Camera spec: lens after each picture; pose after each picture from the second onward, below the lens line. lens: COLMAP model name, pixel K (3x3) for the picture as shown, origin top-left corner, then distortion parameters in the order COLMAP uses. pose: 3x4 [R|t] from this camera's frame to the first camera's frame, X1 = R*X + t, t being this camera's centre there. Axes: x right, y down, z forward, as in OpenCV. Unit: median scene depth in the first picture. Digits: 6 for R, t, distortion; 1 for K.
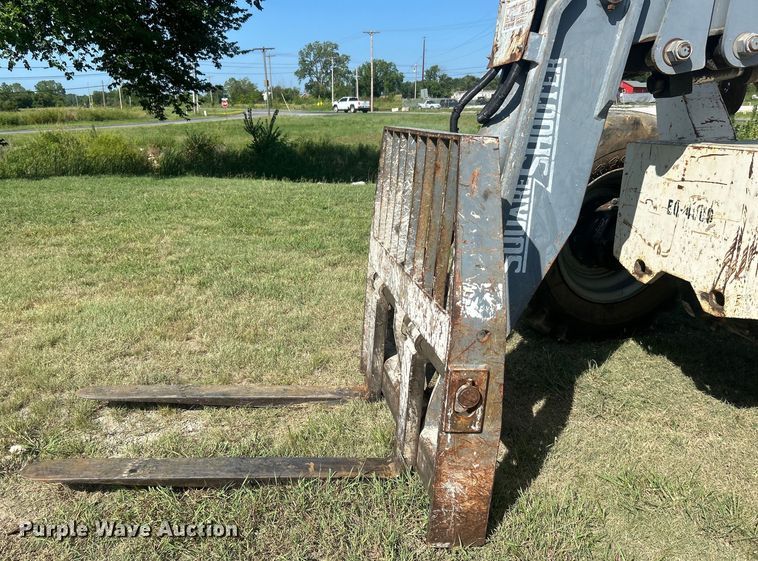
lens RADIAL K [[633.1, 0, 320.8], [0, 633.1, 314.6], [0, 0, 1]] dist [0.005816, -0.000027]
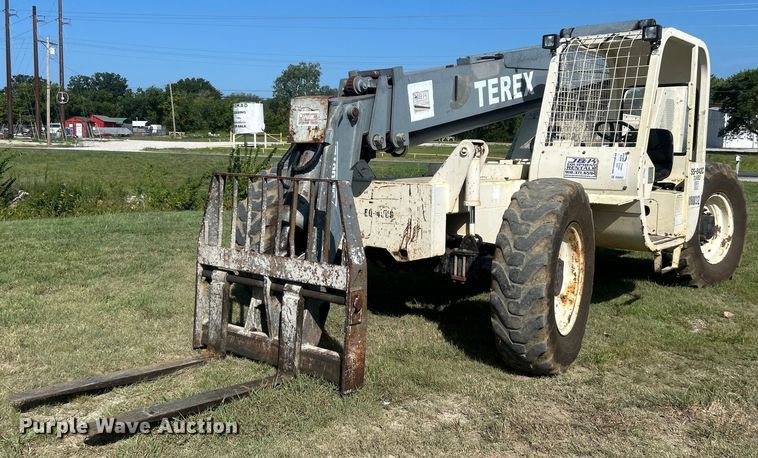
lens RADIAL K [[682.5, 0, 355.9], [0, 682.5, 215.7], [0, 0, 1]] dist [0.051505, -0.009229]
pose [[0.704826, -0.052792, 0.707413, -1.036408], [0.195940, 0.972919, -0.122617, 0.096849], [-0.681782, 0.225035, 0.696083, -0.463442]]
